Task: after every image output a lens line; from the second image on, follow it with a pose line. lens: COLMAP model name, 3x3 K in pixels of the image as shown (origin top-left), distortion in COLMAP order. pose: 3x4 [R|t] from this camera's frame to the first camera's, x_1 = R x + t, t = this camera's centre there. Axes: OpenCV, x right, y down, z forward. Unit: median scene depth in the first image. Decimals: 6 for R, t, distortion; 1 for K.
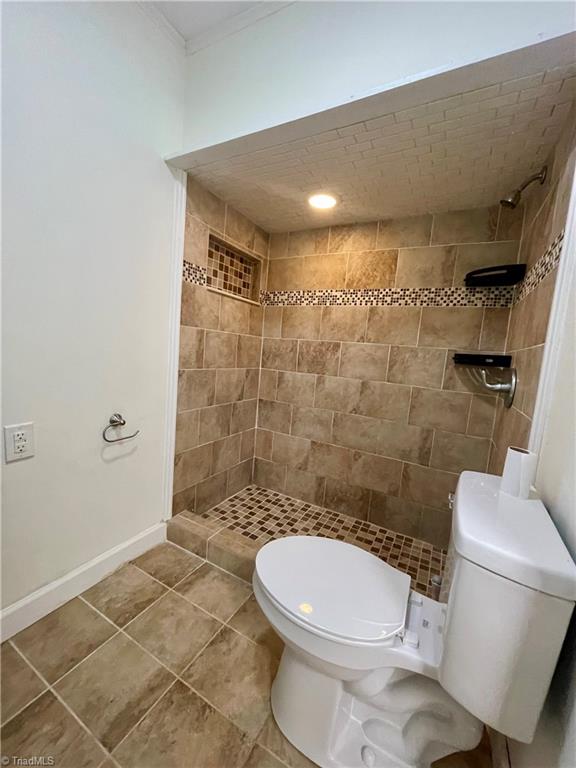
lens RADIAL K [[306.4, 0, 284.6], [0, 306.4, 382.8], [0, 0, 1]] dist [-0.001078, 0.000951]
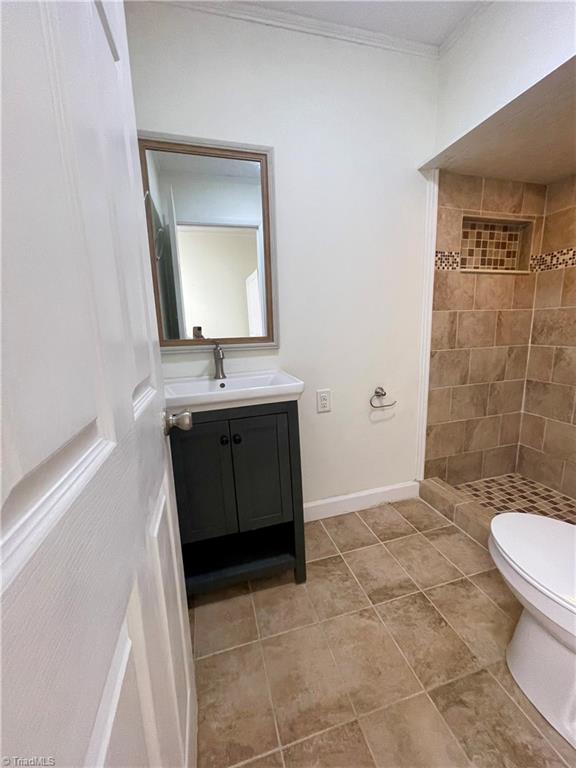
lens RADIAL K [[306.4, 0, 288.4], [0, 306.4, 382.4], [0, 0, 1]] dist [-0.001078, 0.000951]
pose [[0.693329, 0.026492, -0.720134, 0.101805], [0.012288, 0.998744, 0.048572, 0.011025], [0.720517, -0.042525, 0.692133, -0.154627]]
